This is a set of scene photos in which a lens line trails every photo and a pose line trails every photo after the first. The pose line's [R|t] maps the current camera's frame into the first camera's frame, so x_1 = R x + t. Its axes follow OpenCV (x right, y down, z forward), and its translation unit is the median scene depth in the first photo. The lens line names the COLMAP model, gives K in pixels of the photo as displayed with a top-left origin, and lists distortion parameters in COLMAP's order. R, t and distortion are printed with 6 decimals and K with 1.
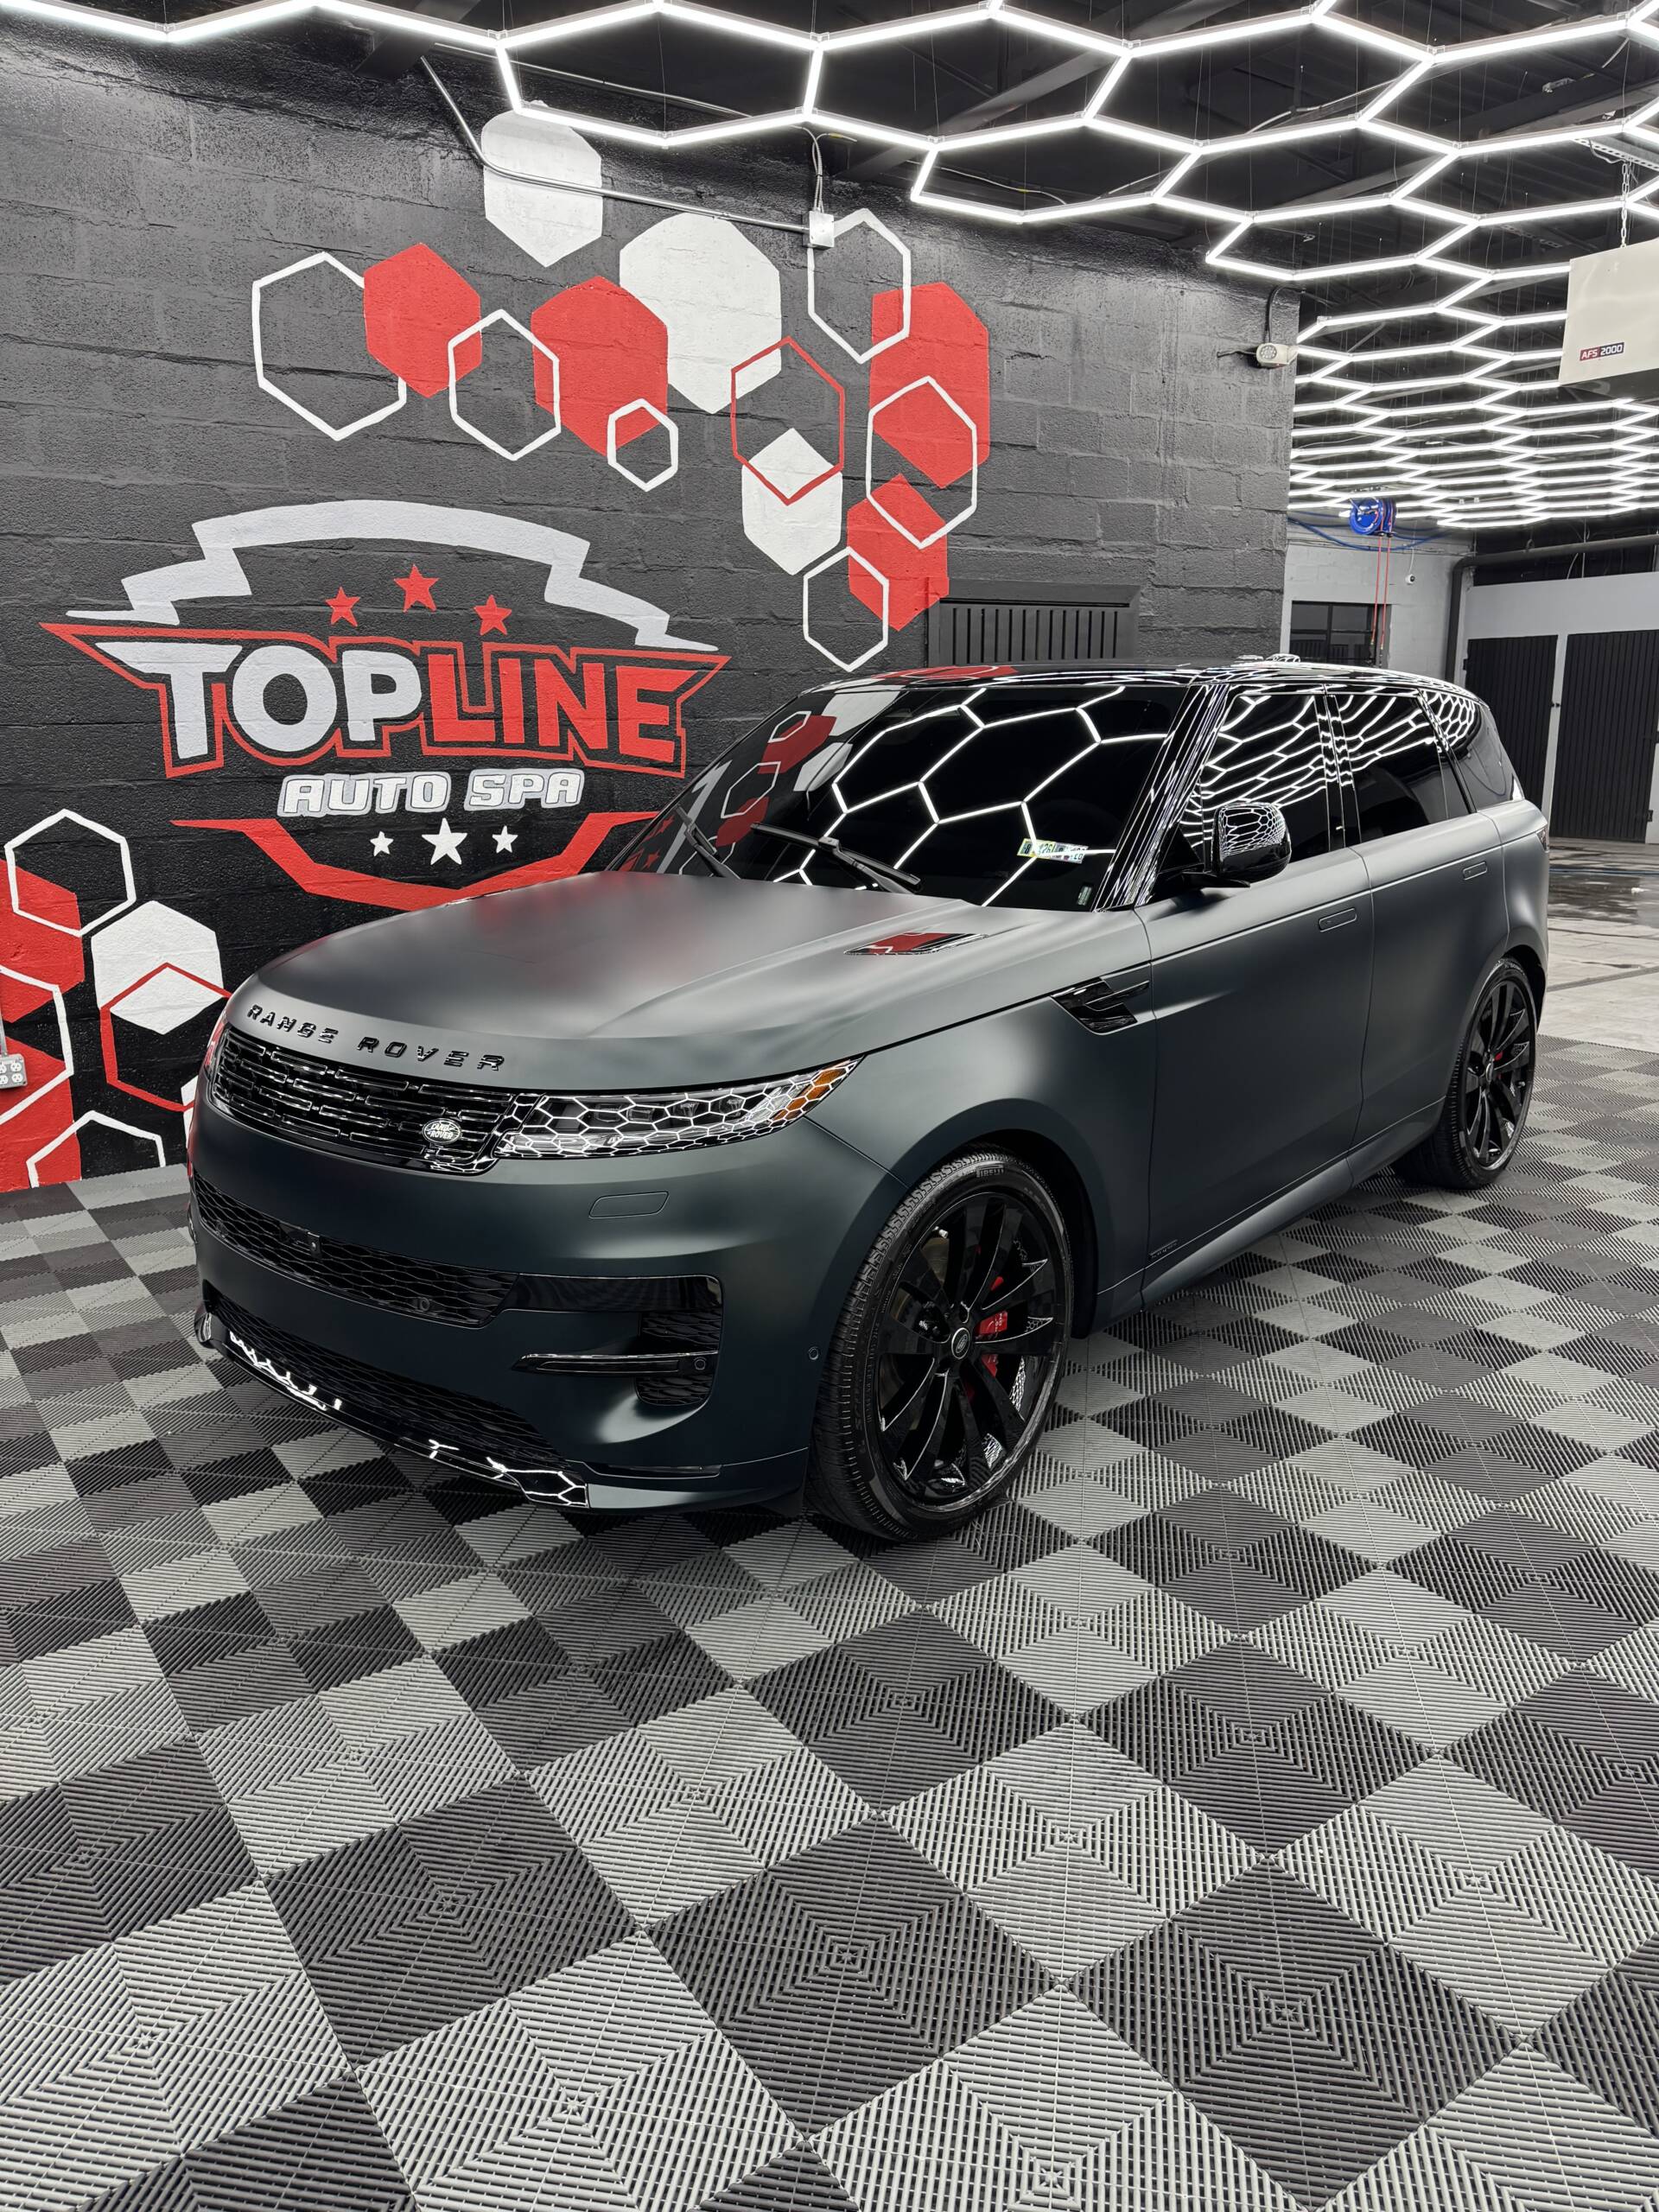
lens RADIAL K [[1557.4, 0, 799.6], [0, 1557.4, 1103.7], [0, 0, 1]] dist [0.045127, -0.031070]
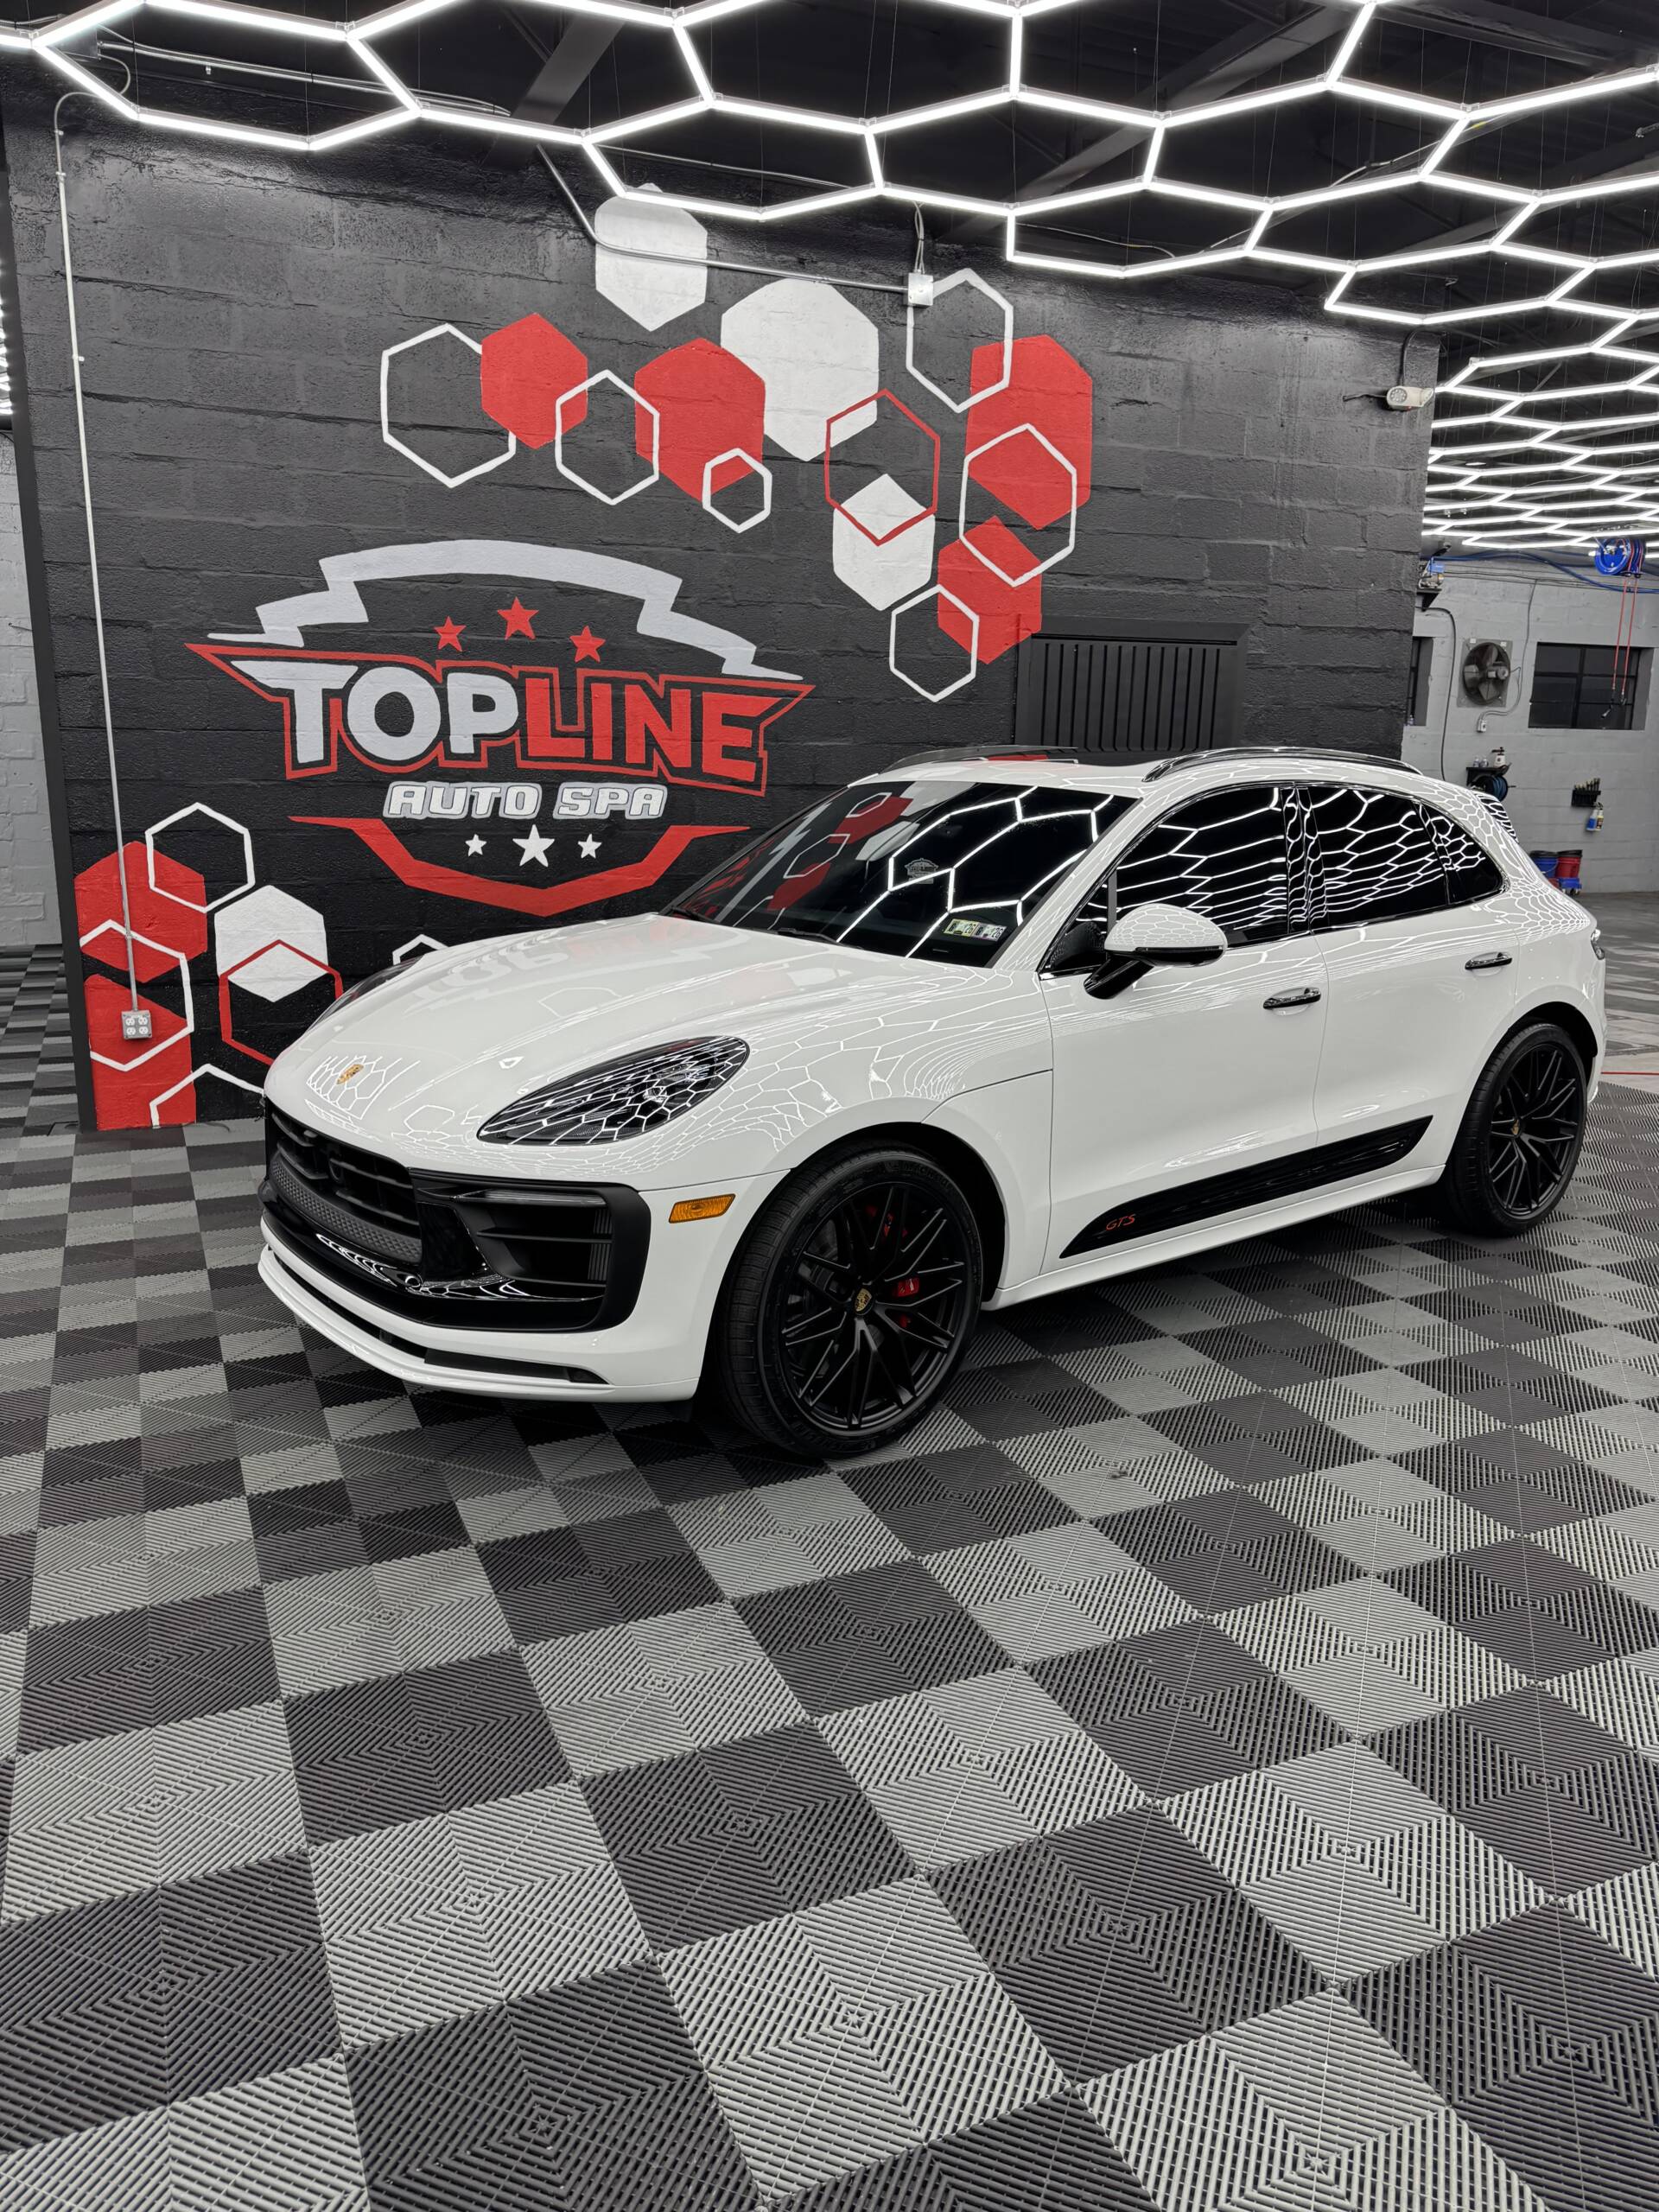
lens RADIAL K [[1557.4, 0, 800.3], [0, 1557.4, 1105.9], [0, 0, 1]] dist [0.045127, -0.031070]
pose [[0.982115, 0.068294, -0.175460, 0.173064], [-0.071449, 0.997375, -0.011718, 0.016643], [0.174199, 0.024045, 0.984417, -0.055653]]
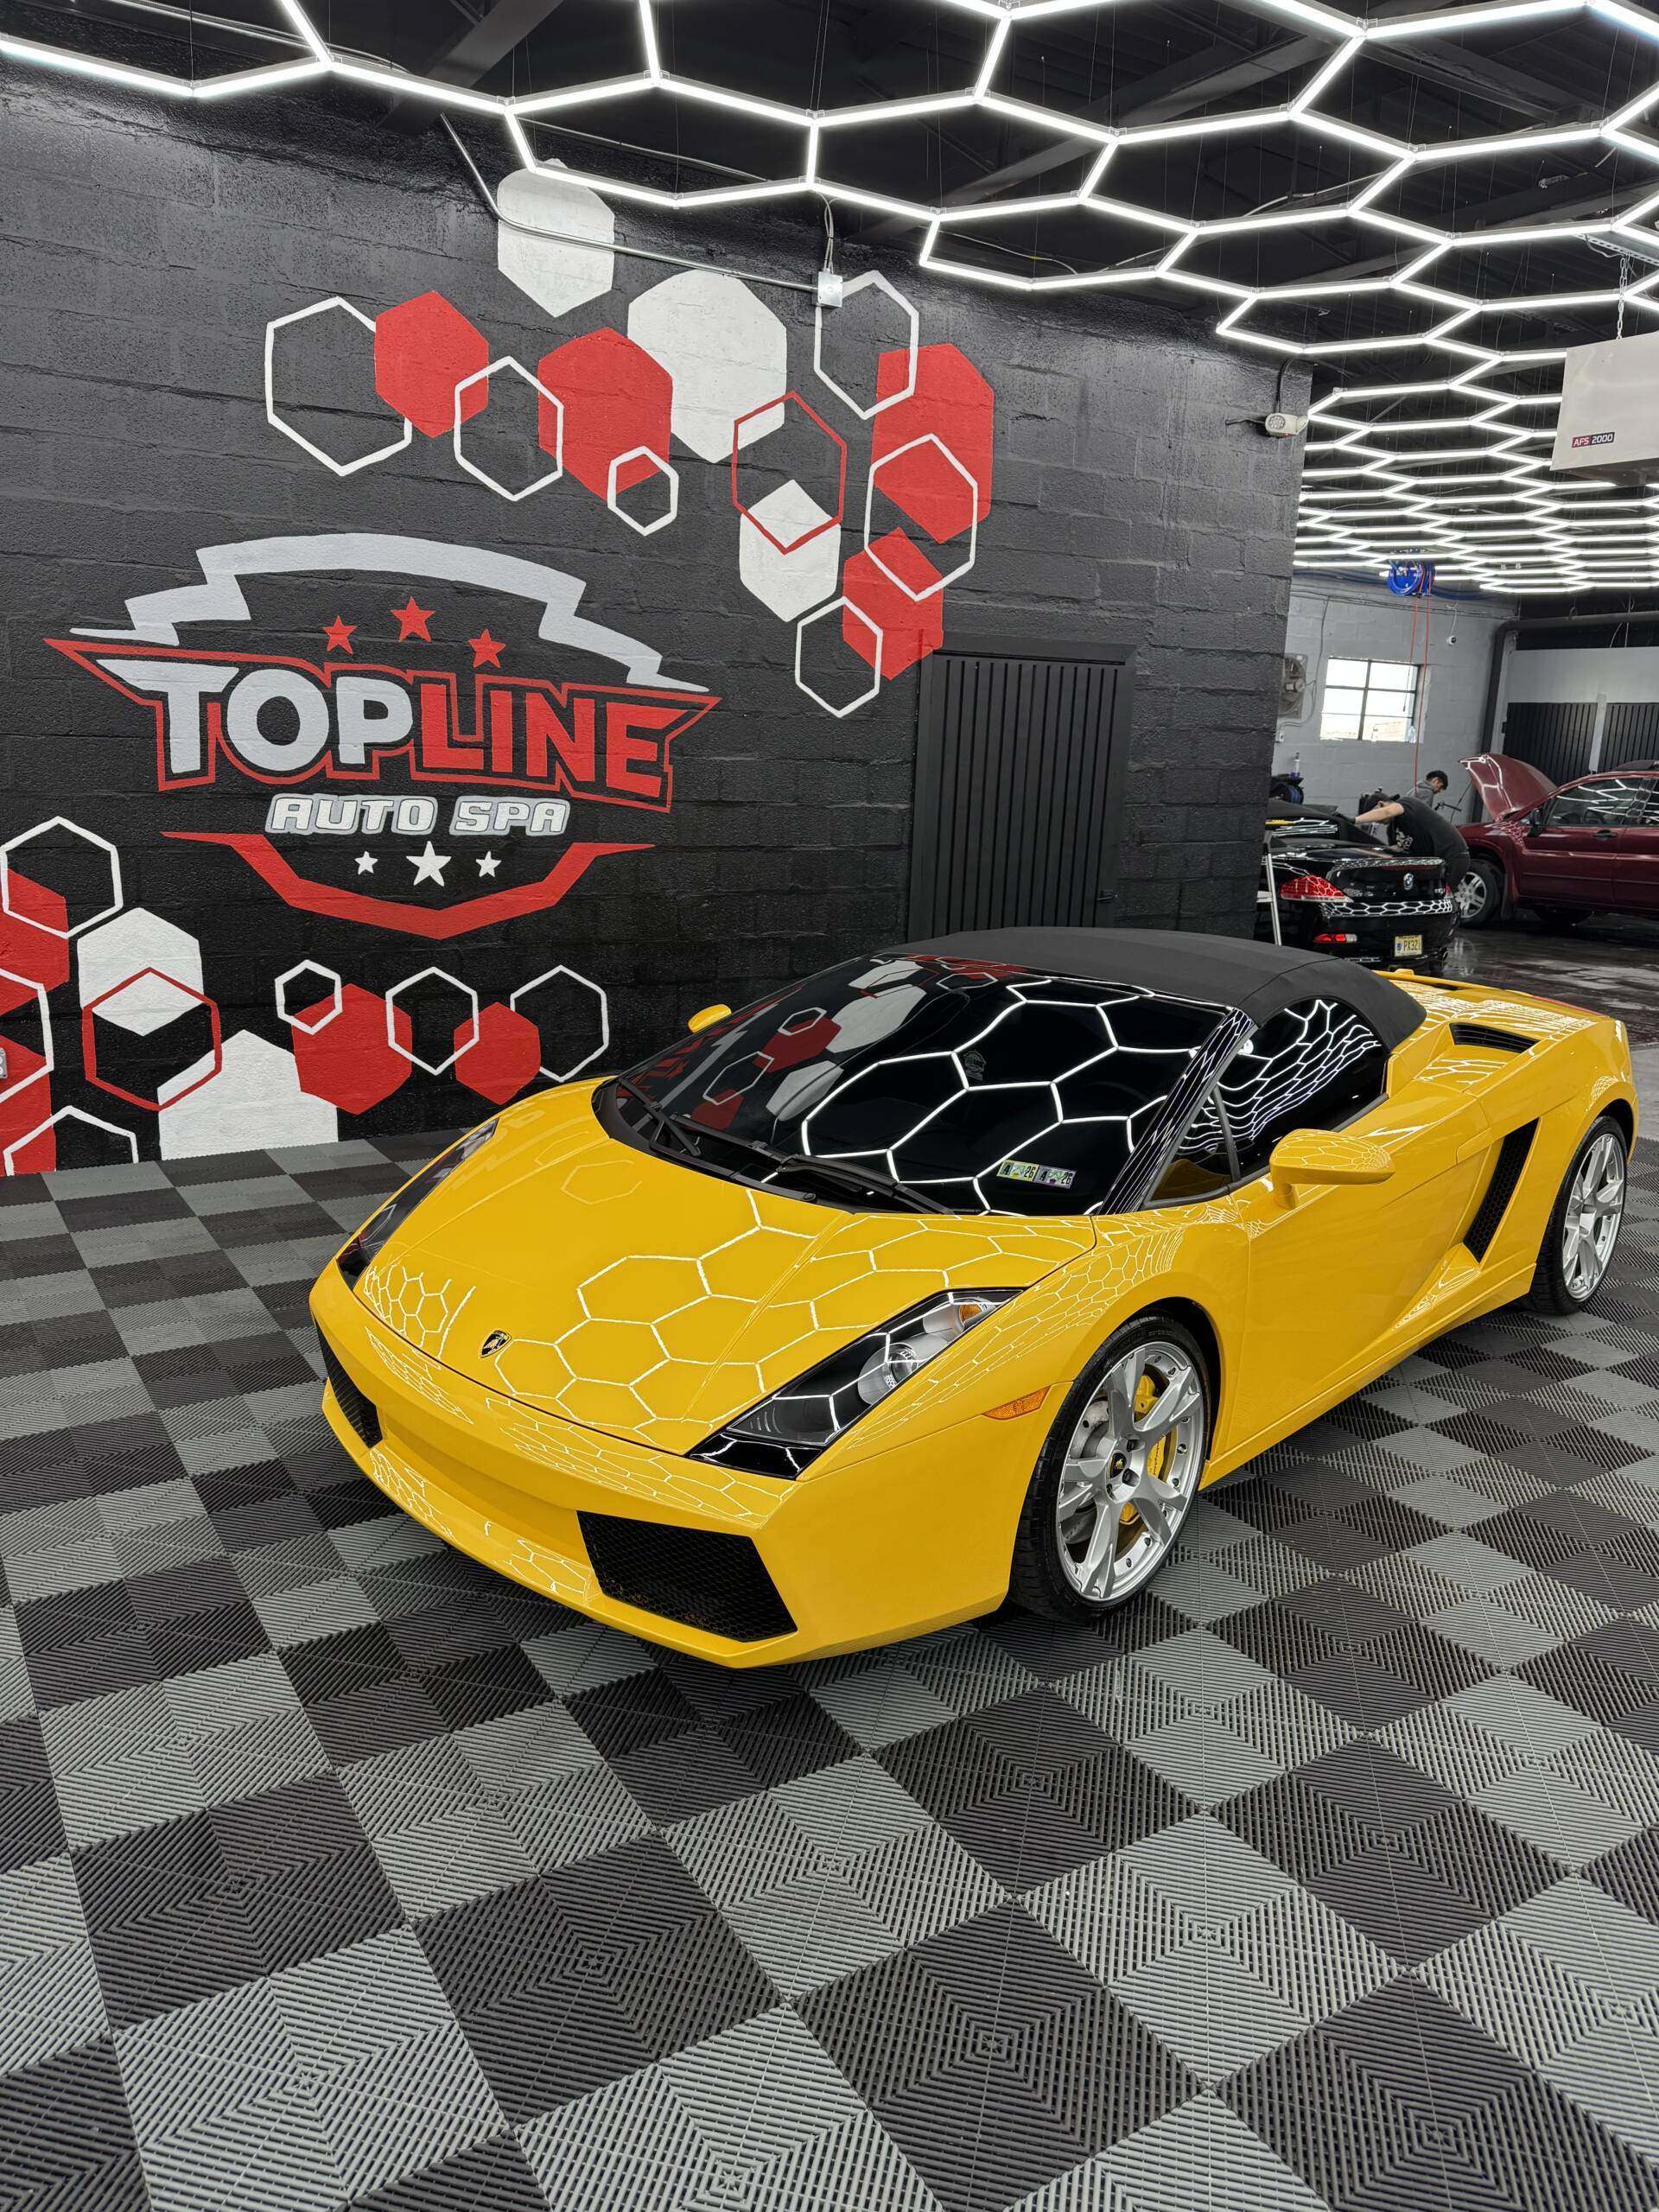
lens RADIAL K [[1557.4, 0, 794.3], [0, 1557.4, 1104.0], [0, 0, 1]] dist [0.045127, -0.031070]
pose [[0.997911, 0.056810, -0.030772, 0.057245], [-0.057193, 0.998294, -0.011717, -0.011419], [0.030054, 0.013452, 0.999458, -0.023317]]
